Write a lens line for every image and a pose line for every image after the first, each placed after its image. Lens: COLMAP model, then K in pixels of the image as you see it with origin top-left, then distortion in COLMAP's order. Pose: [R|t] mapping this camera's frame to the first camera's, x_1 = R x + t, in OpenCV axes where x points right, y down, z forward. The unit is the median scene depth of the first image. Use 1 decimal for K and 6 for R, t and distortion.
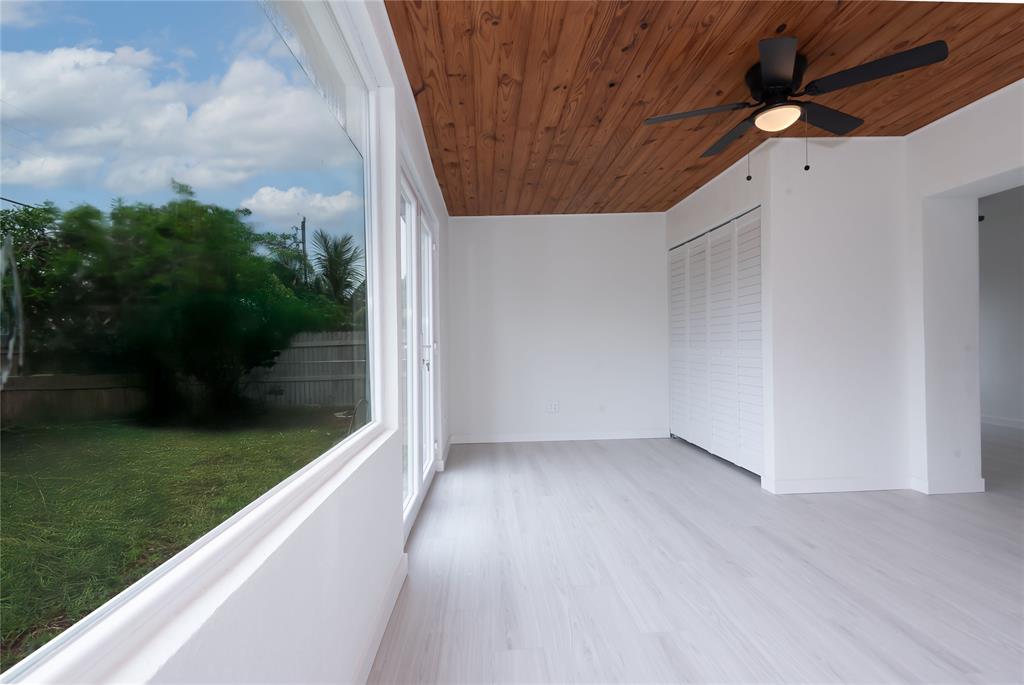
lens RADIAL K [[505.1, 0, 511.9], [0, 505.1, 342.4], [0, 0, 1]] dist [0.010925, -0.007985]
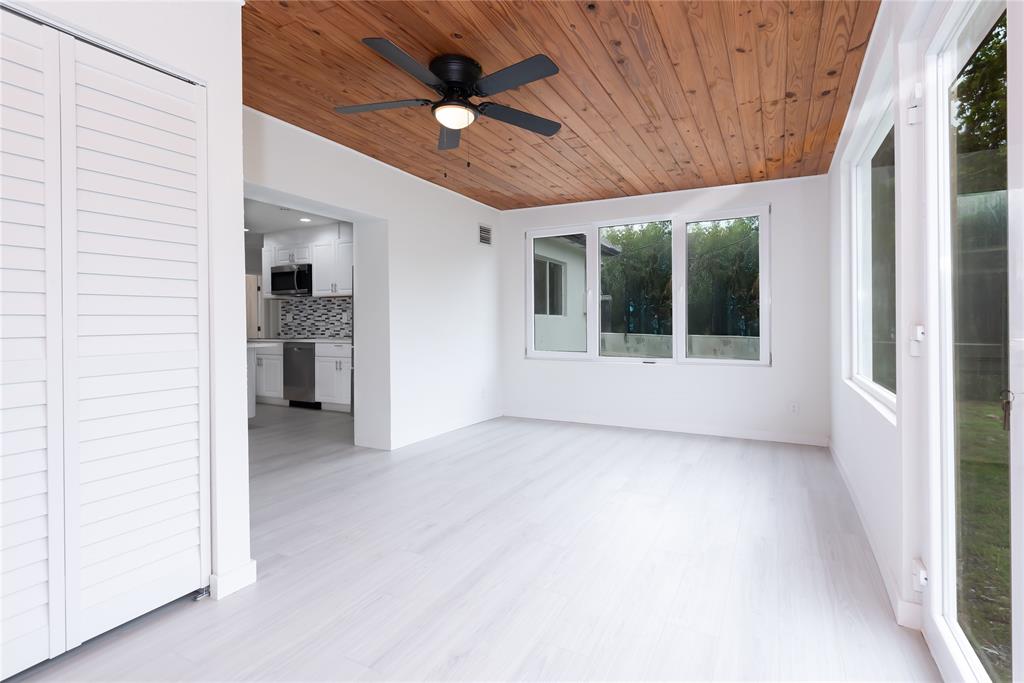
lens RADIAL K [[505.1, 0, 504.5], [0, 505.1, 323.7], [0, 0, 1]] dist [0.010925, -0.007985]
pose [[-0.851354, 0.015641, 0.524359, -0.102587], [0.015299, 0.999871, -0.004986, -0.011742], [-0.524369, 0.003778, -0.851483, 1.877984]]
